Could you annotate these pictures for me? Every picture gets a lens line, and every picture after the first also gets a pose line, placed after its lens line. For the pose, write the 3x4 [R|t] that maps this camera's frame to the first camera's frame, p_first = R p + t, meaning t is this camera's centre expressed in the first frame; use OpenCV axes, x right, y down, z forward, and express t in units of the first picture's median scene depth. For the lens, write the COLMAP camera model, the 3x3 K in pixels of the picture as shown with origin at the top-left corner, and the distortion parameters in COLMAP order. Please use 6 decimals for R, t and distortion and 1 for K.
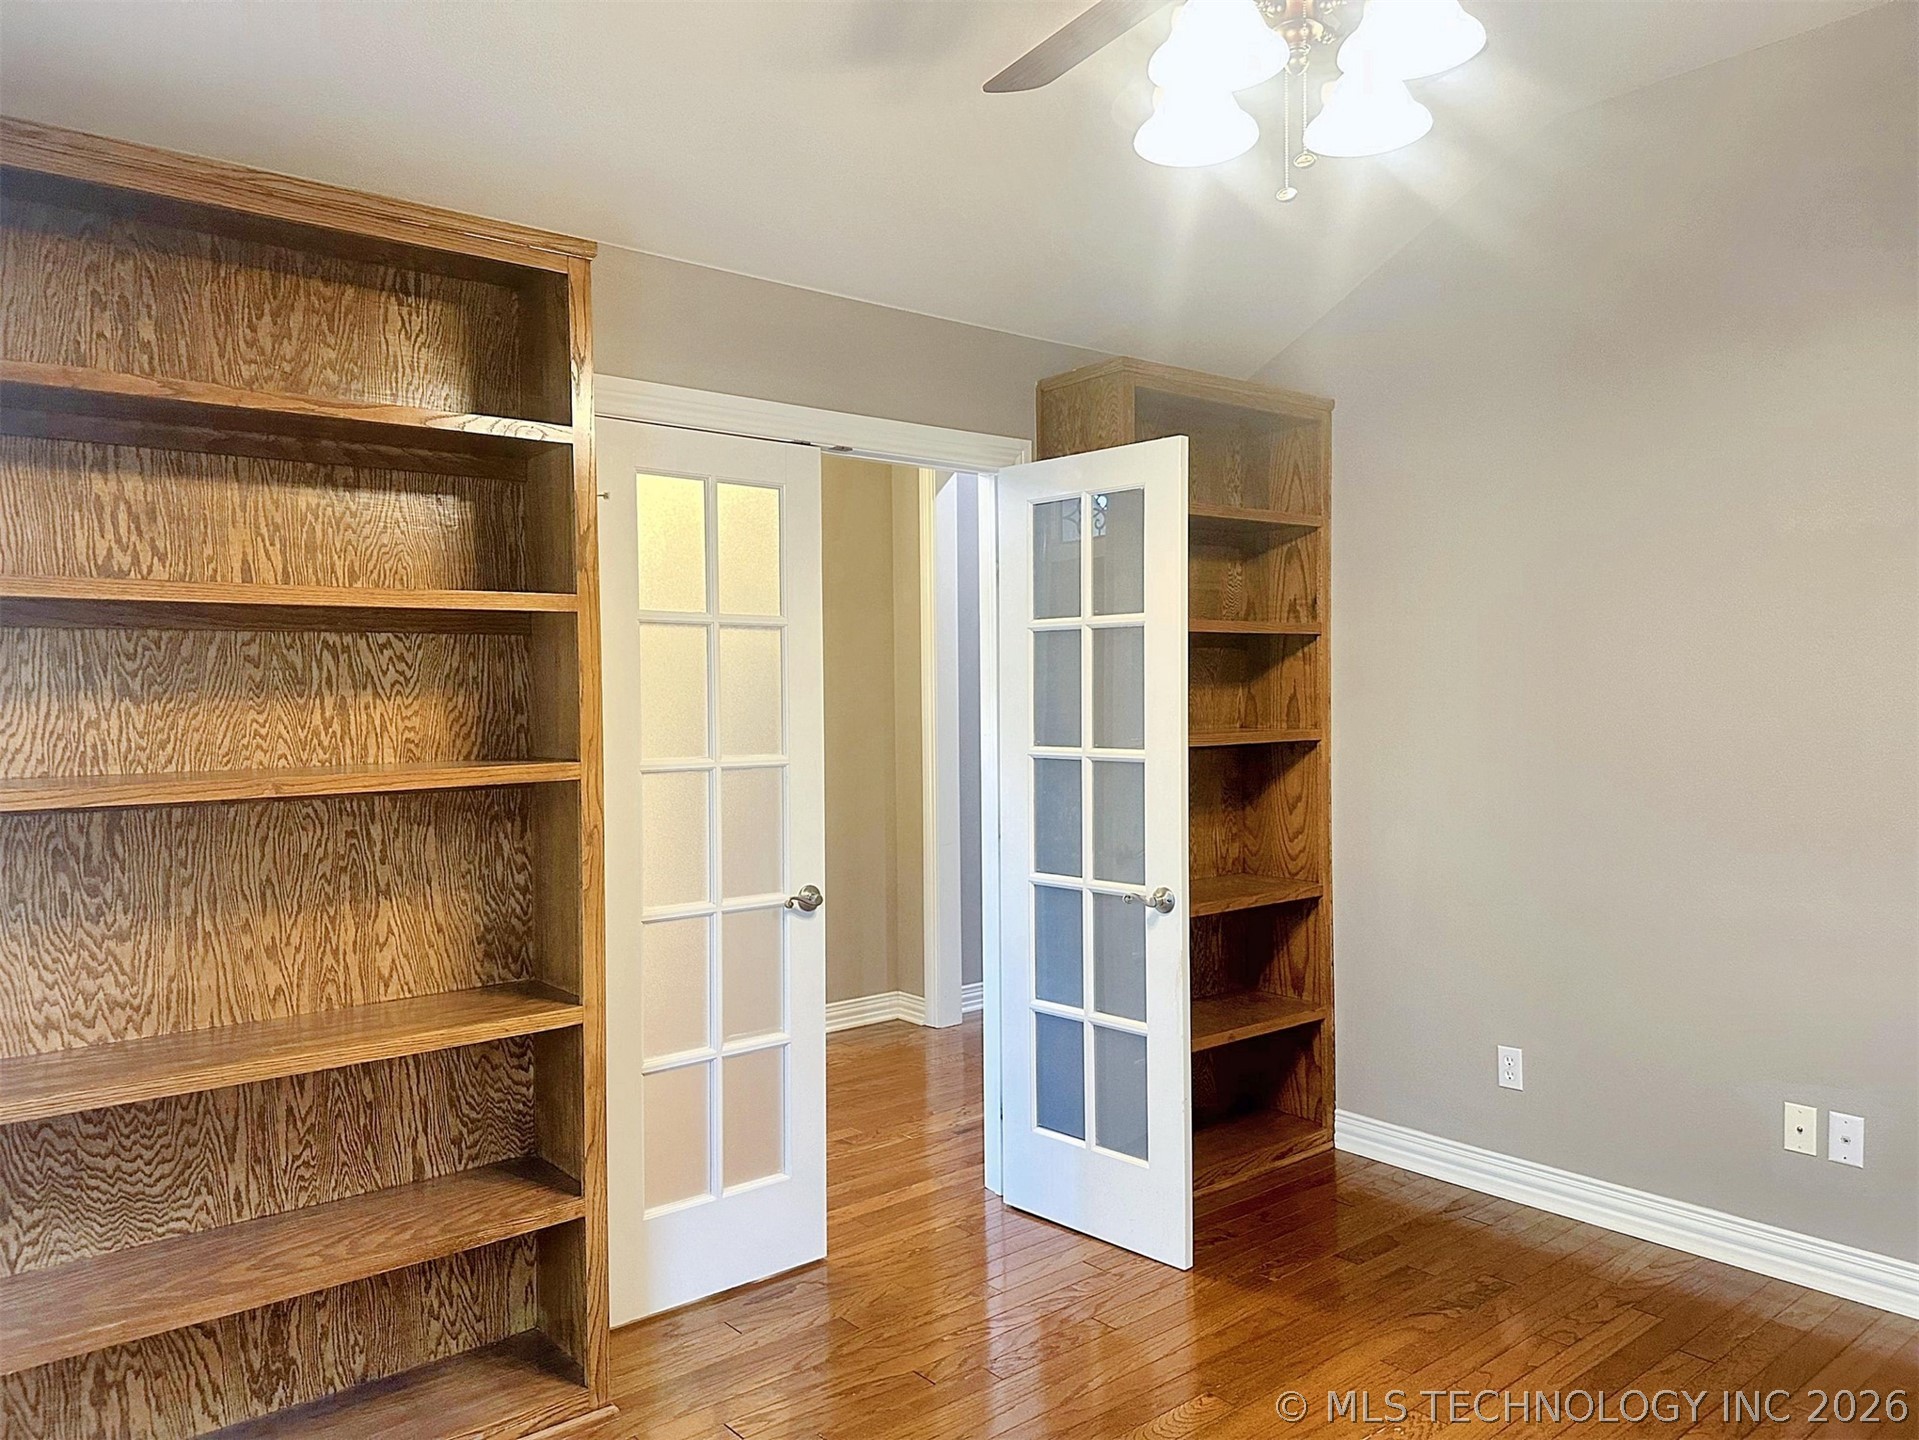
lens RADIAL K [[1375.9, 0, 959.5], [0, 1375.9, 720.0], [0, 0, 1]] dist [-0.046856, -0.002385]
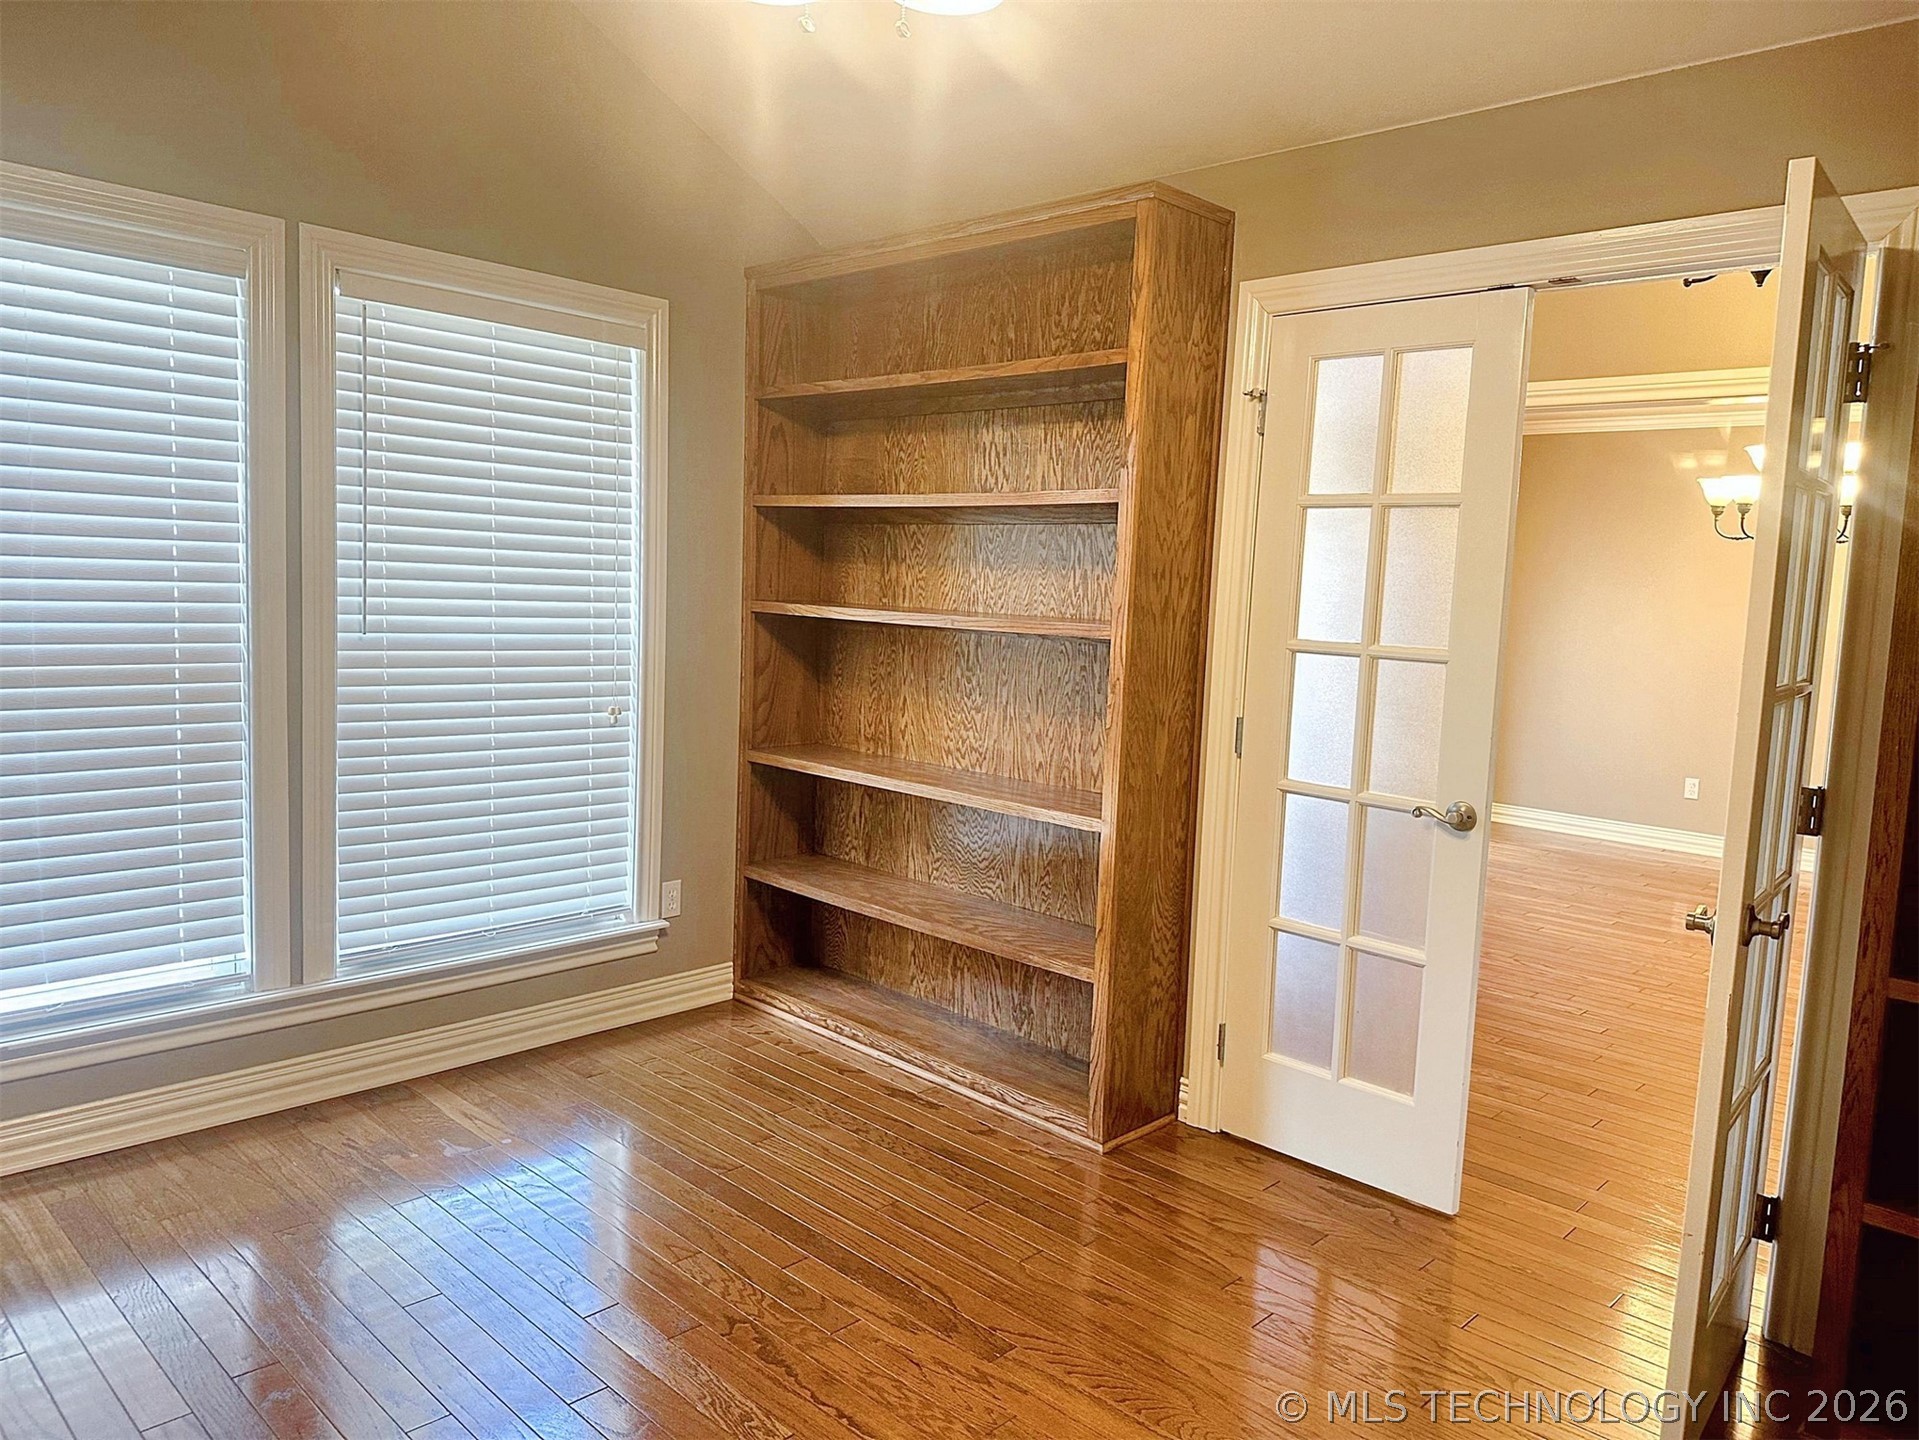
lens RADIAL K [[1357.0, 0, 949.1], [0, 1357.0, 732.1], [0, 0, 1]] dist [0.081631, -0.138100]
pose [[0.041180, 0.130146, -0.990639, 0.982208], [-0.054463, 0.990299, 0.127837, -0.023867], [0.997666, 0.048689, 0.047869, 0.824512]]
